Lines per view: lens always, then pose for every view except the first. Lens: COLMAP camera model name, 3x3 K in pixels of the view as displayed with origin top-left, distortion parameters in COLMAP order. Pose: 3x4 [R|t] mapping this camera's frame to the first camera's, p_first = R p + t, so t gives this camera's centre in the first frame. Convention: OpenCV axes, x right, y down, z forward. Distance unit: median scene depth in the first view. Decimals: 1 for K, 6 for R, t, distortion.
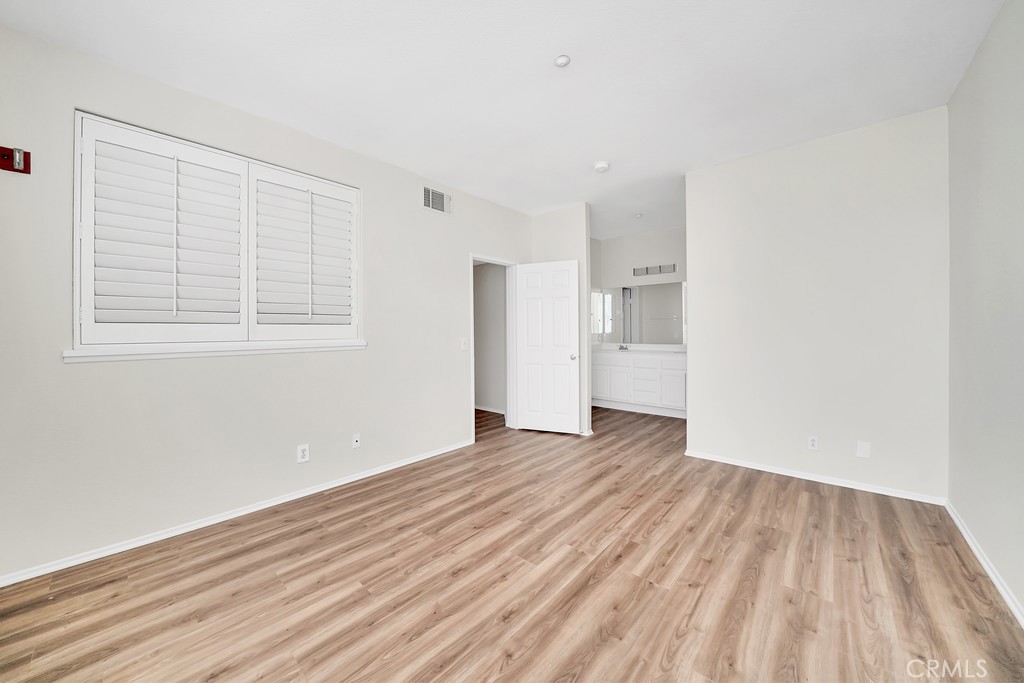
lens RADIAL K [[372.2, 0, 509.9], [0, 372.2, 332.0], [0, 0, 1]] dist [-0.023854, 0.000172]
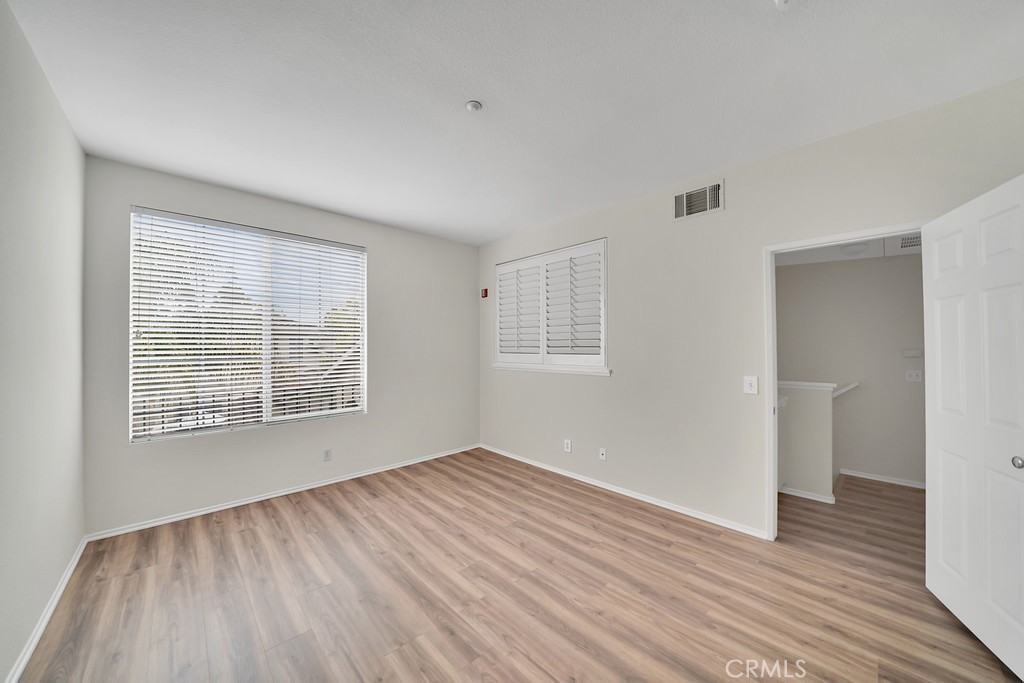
lens RADIAL K [[372.2, 0, 509.9], [0, 372.2, 332.0], [0, 0, 1]] dist [-0.023854, 0.000172]
pose [[-0.109156, -0.027981, -0.993631, 1.006185], [-0.000493, 0.999605, -0.028096, -0.074153], [0.994024, -0.002577, -0.109127, 1.059379]]
